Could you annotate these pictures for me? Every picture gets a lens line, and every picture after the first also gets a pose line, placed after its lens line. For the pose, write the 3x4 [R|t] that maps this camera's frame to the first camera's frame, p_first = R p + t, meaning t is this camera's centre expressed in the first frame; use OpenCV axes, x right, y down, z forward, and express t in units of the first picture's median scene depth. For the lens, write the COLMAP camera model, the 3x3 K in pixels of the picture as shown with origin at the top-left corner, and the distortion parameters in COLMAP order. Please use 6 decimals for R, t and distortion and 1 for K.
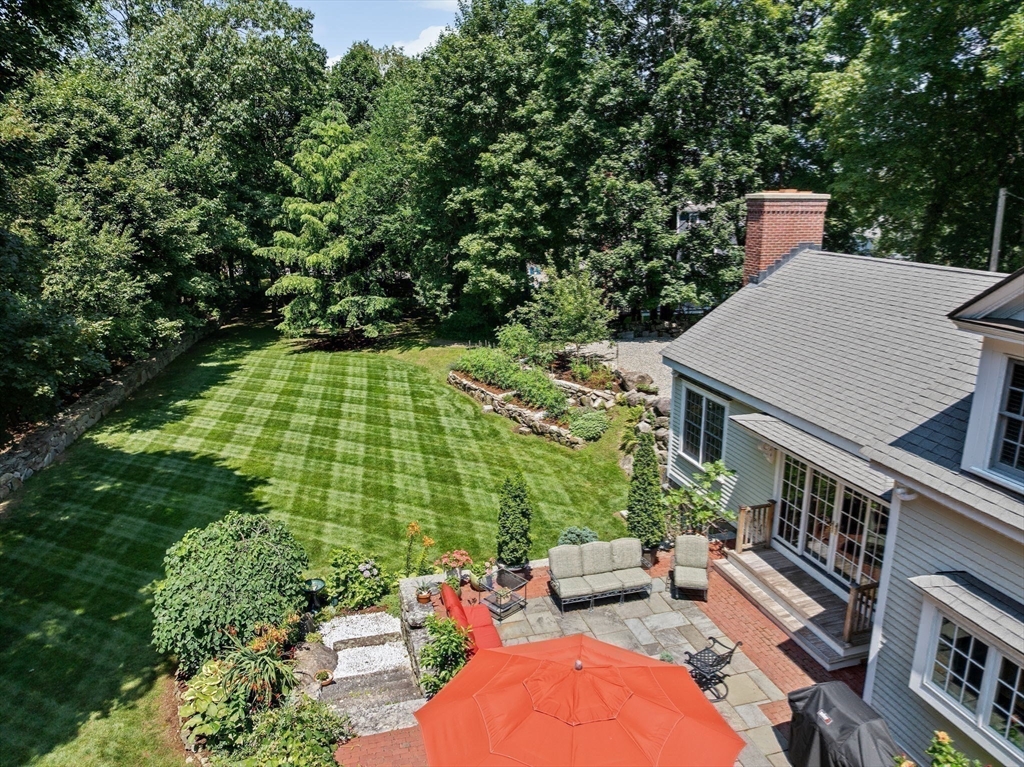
lens RADIAL K [[725.5, 0, 514.8], [0, 725.5, 384.5], [0, 0, 1]] dist [-0.059239, 0.029449]
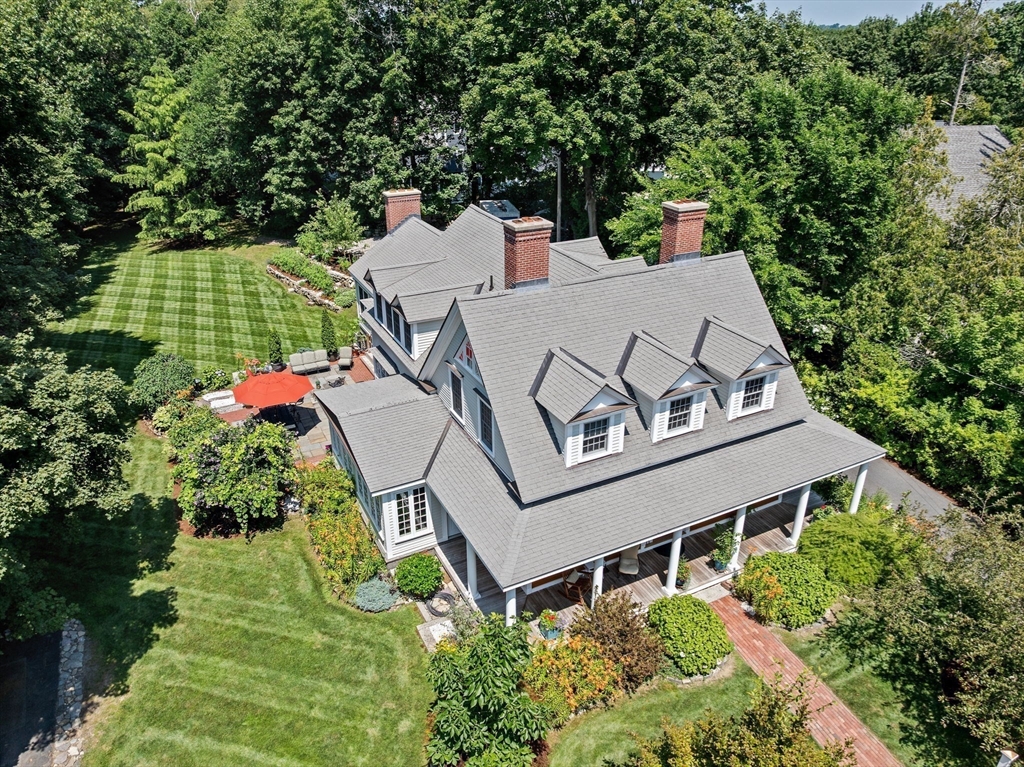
lens RADIAL K [[725.5, 0, 511.9], [0, 725.5, 387.5], [0, 0, 1]] dist [-0.059239, 0.029449]
pose [[0.981852, -0.079882, 0.172007, 0.138378], [0.042753, 0.976849, 0.209616, -0.064130], [-0.184769, -0.198458, 0.962536, -0.613441]]
